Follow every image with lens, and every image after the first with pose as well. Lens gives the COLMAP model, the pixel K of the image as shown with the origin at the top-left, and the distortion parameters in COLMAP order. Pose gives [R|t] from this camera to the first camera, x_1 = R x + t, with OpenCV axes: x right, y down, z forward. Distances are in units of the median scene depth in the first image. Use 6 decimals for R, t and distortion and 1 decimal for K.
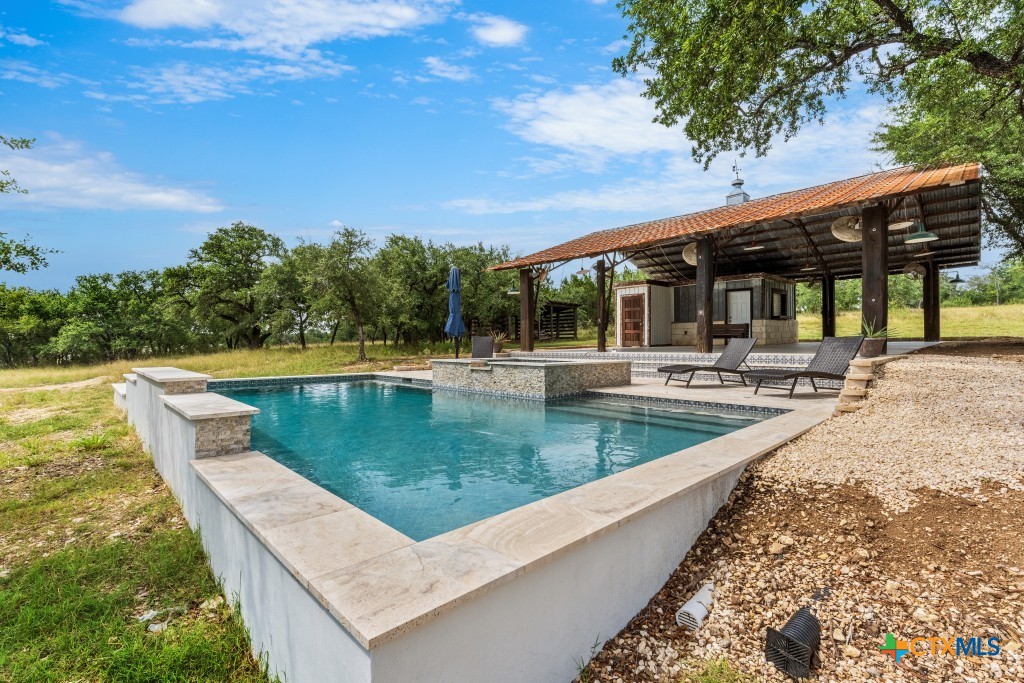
lens RADIAL K [[464.1, 0, 510.4], [0, 464.1, 343.0], [0, 0, 1]] dist [-0.000963, 0.000052]
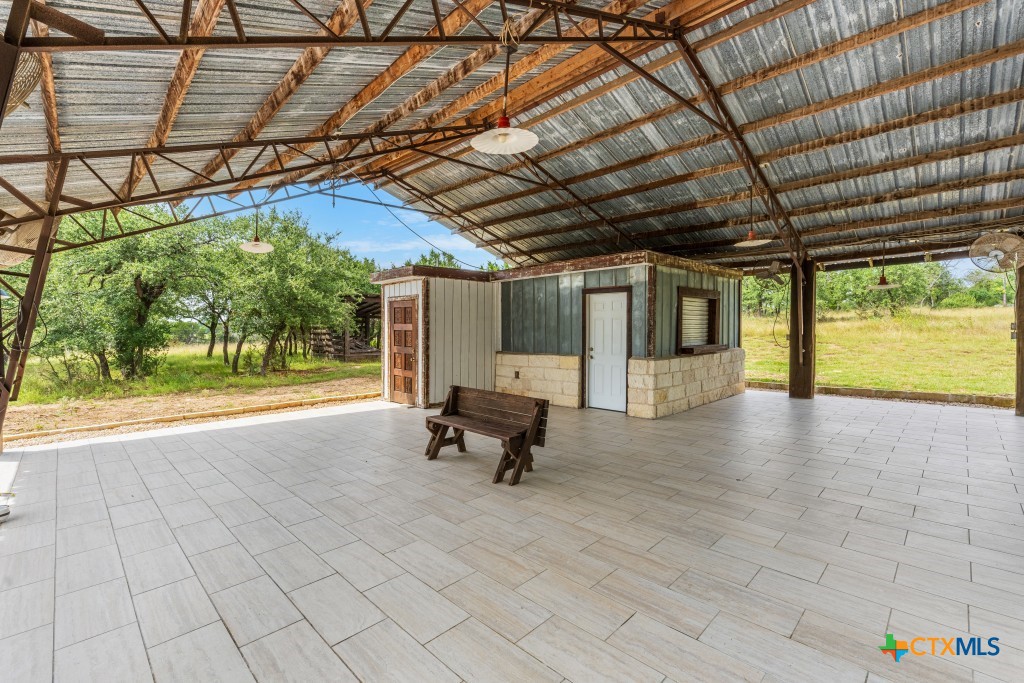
lens RADIAL K [[464.1, 0, 505.7], [0, 464.1, 339.0], [0, 0, 1]] dist [-0.000963, 0.000052]
pose [[0.999829, 0.007509, 0.016916, 0.374876], [-0.007741, 0.999877, 0.013668, -0.069871], [-0.016812, -0.013797, 0.999763, 0.530772]]
